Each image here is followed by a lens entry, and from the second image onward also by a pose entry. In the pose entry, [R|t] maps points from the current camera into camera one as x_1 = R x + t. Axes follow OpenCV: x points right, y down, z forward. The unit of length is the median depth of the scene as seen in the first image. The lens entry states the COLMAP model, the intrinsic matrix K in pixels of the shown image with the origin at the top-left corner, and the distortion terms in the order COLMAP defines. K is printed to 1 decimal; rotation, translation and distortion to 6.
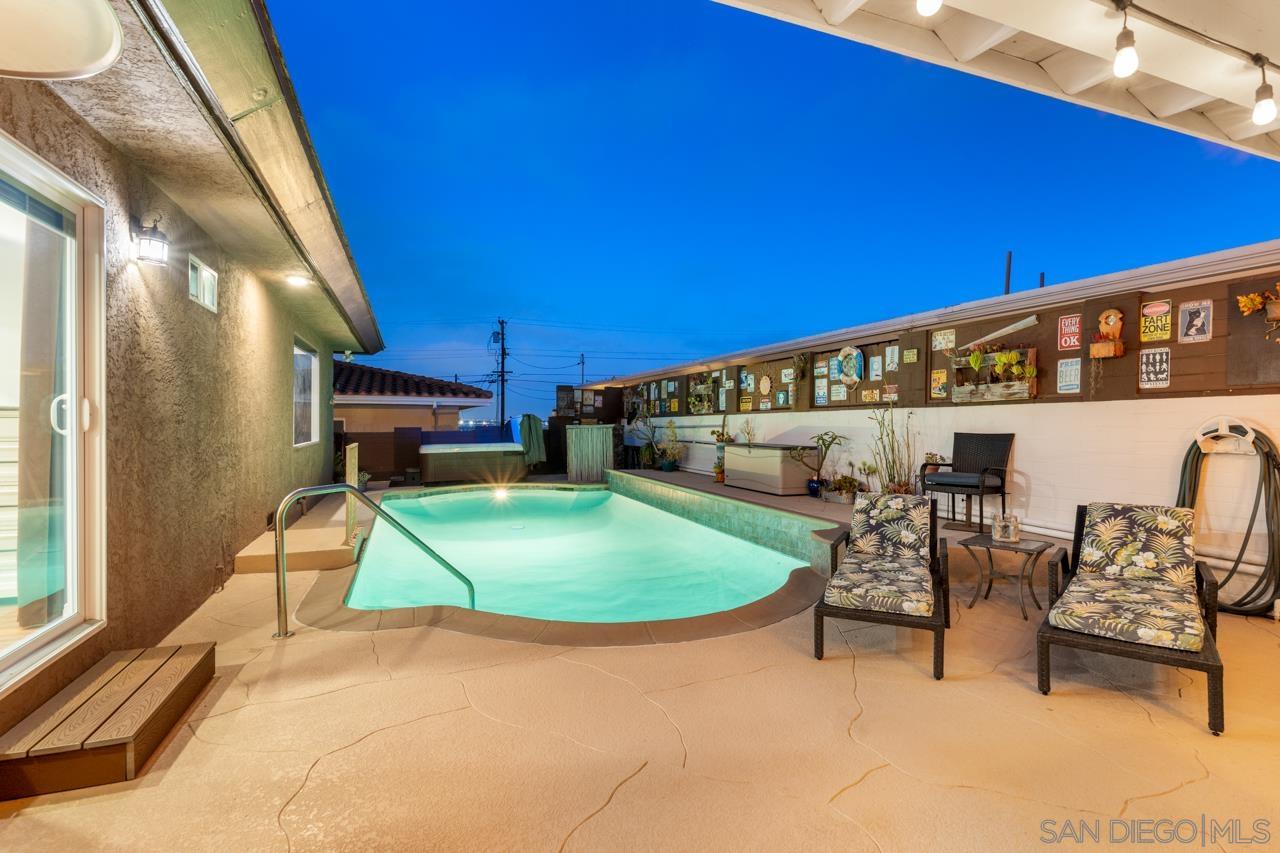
lens RADIAL K [[632.8, 0, 644.3], [0, 632.8, 423.3], [0, 0, 1]] dist [-0.006966, -0.000208]
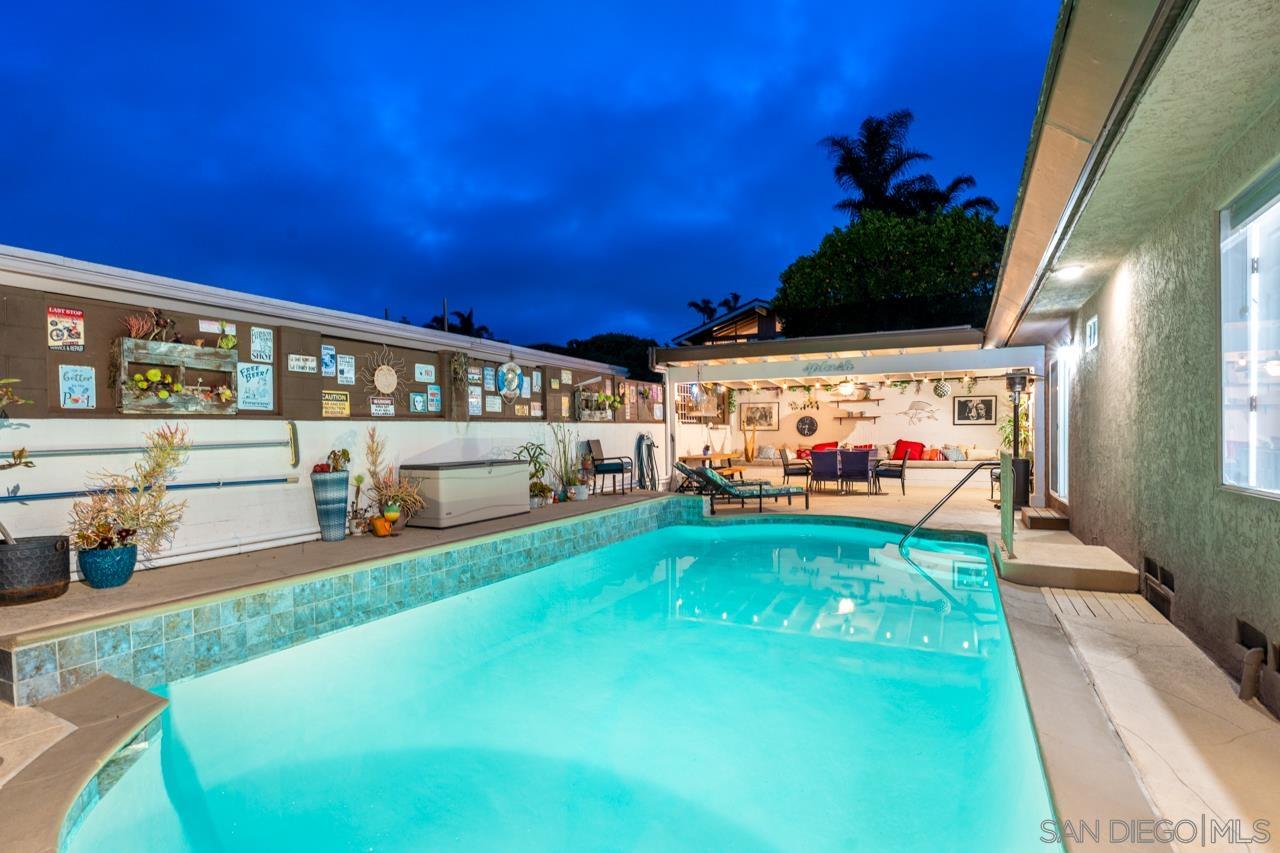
lens RADIAL K [[632.8, 0, 642.7], [0, 632.8, 434.8], [0, 0, 1]] dist [-0.006966, -0.000208]
pose [[-0.676924, 0.006856, 0.736021, -0.559206], [0.011716, 0.999930, 0.001461, 0.000902], [-0.735960, 0.009612, -0.676957, 1.448332]]
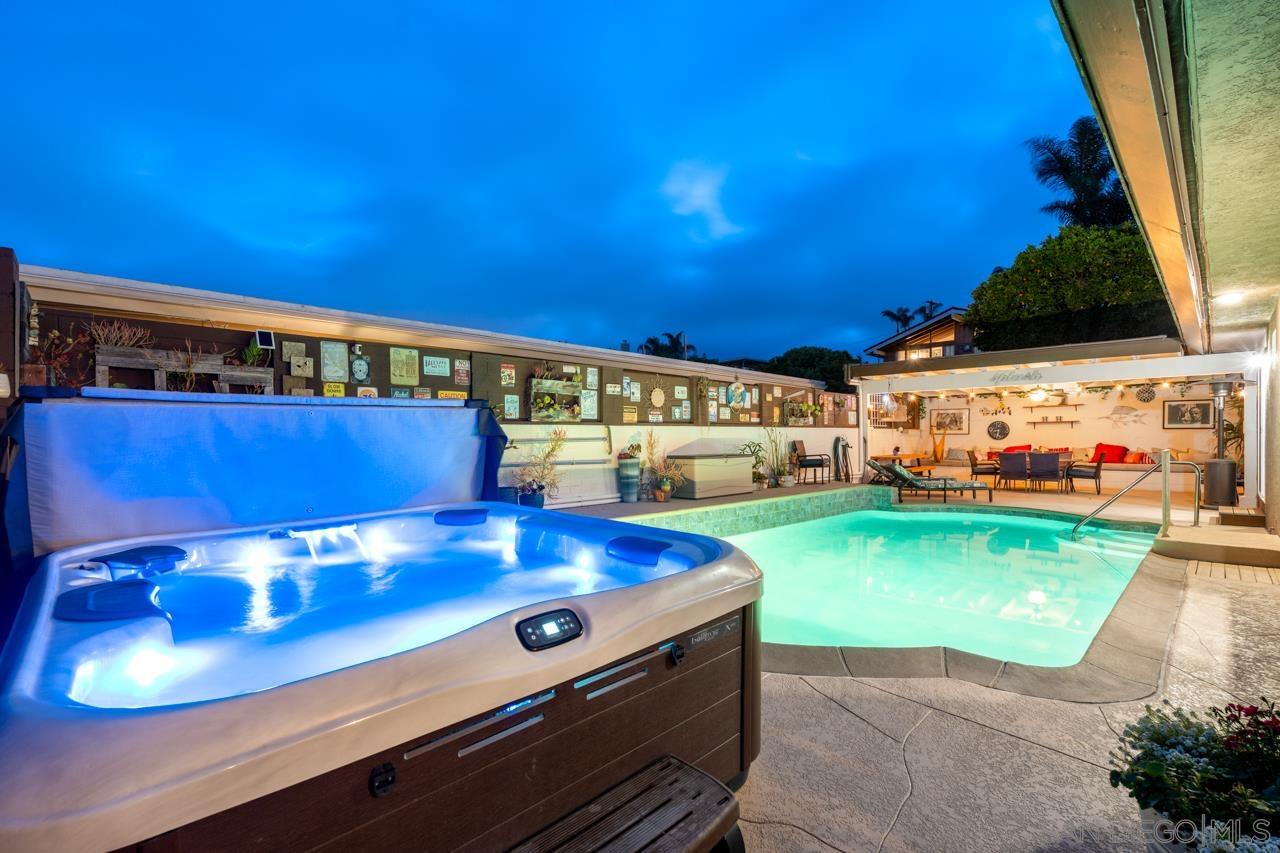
lens RADIAL K [[563.9, 0, 639.4], [0, 563.9, 439.2], [0, 0, 1]] dist [-0.002244, 0.000066]
pose [[-0.399728, 0.003009, 0.916629, -0.701788], [0.005743, 0.999983, -0.000778, 0.006663], [-0.916616, 0.004953, -0.399739, 1.595458]]
